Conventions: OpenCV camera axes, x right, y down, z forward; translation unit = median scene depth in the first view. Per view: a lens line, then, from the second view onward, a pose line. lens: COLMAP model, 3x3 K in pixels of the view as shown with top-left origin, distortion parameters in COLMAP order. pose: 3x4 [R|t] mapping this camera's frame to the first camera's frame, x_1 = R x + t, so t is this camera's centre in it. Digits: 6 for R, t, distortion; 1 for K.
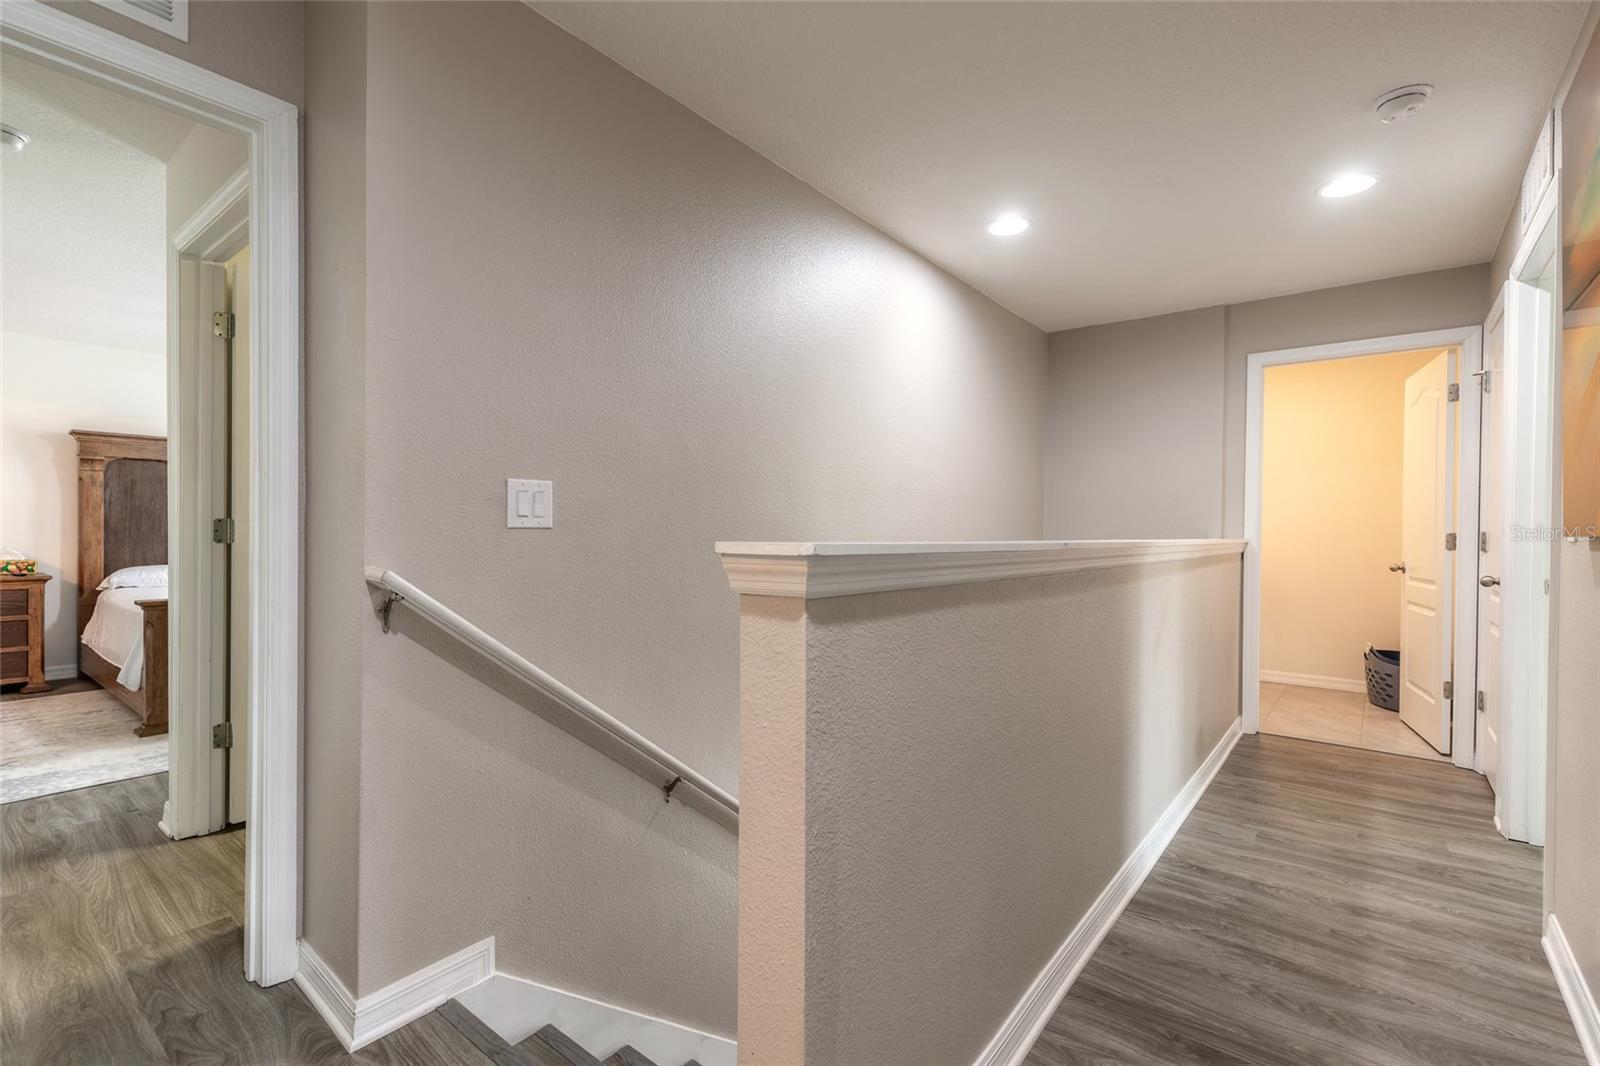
lens RADIAL K [[726.8, 0, 800.4], [0, 726.8, 533.9], [0, 0, 1]] dist [0.006904, -0.000969]
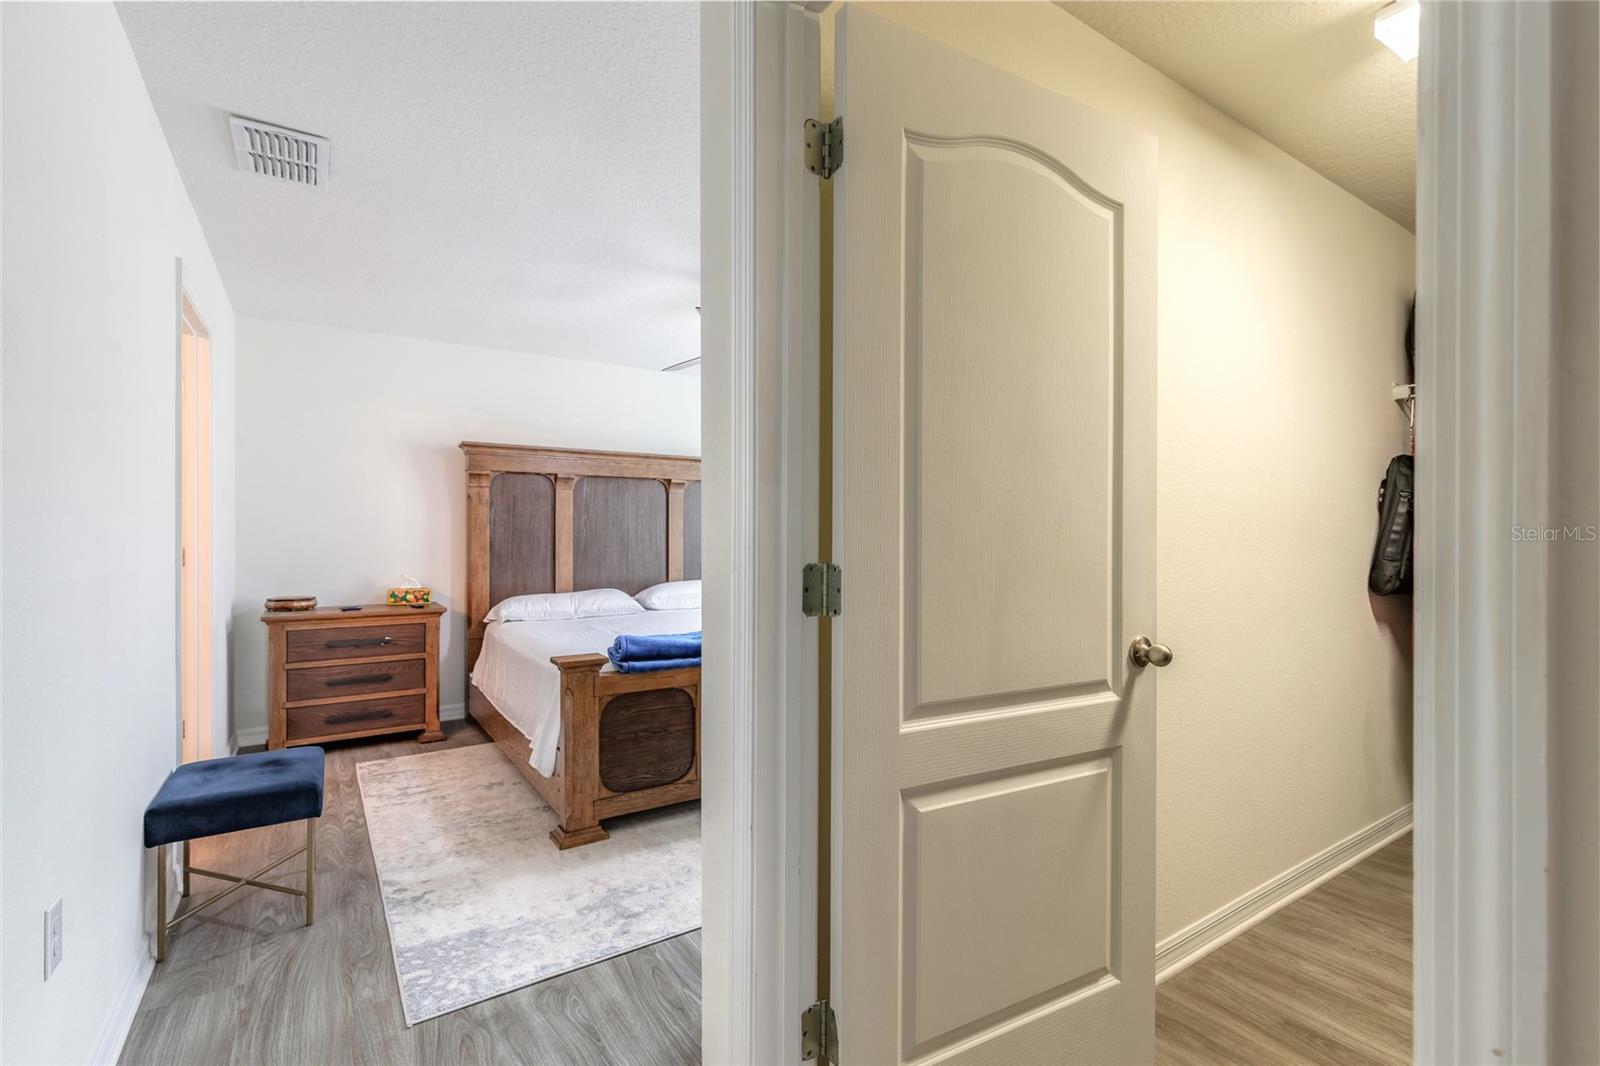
lens RADIAL K [[726.8, 0, 798.8], [0, 726.8, 534.9], [0, 0, 1]] dist [0.006904, -0.000969]
pose [[0.952324, -0.007644, -0.304992, -0.336943], [0.004605, 0.999932, -0.010681, -0.017377], [0.305053, 0.008767, 0.952295, 0.282971]]
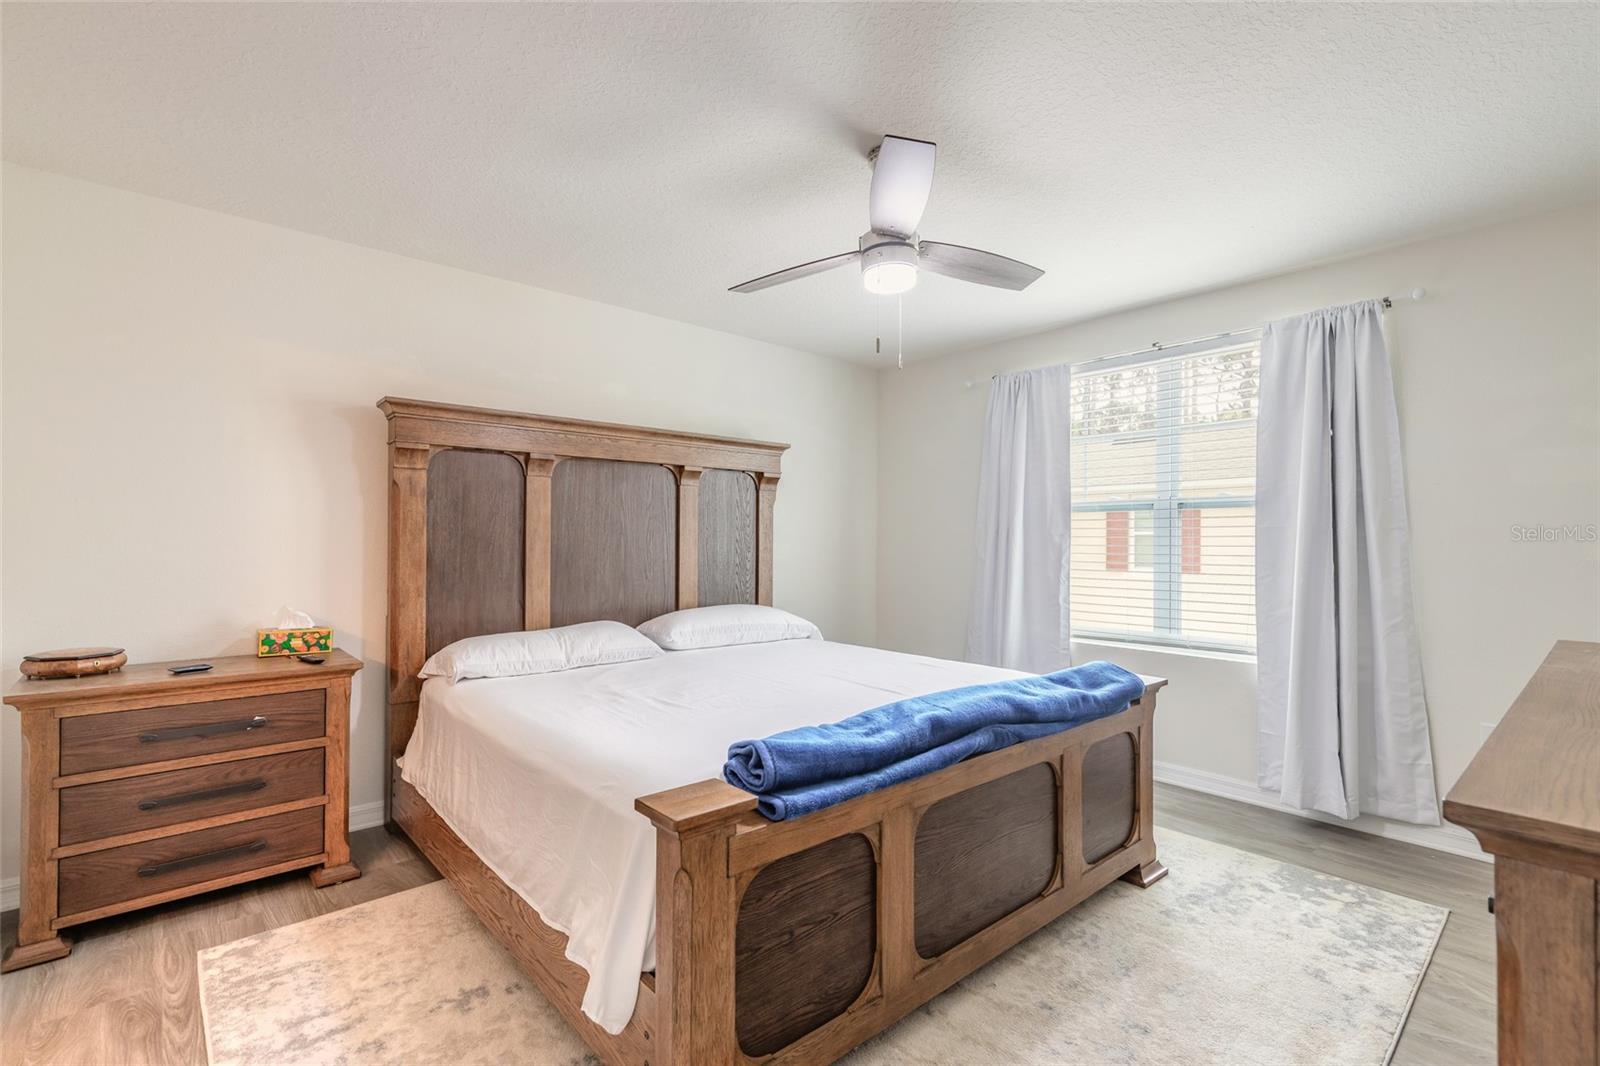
lens RADIAL K [[726.8, 0, 797.2], [0, 726.8, 538.2], [0, 0, 1]] dist [0.006904, -0.000969]
pose [[0.985117, -0.003985, -0.171840, -0.580698], [0.001961, 0.999927, -0.011947, -0.024998], [0.171876, 0.011433, 0.985052, 0.496101]]
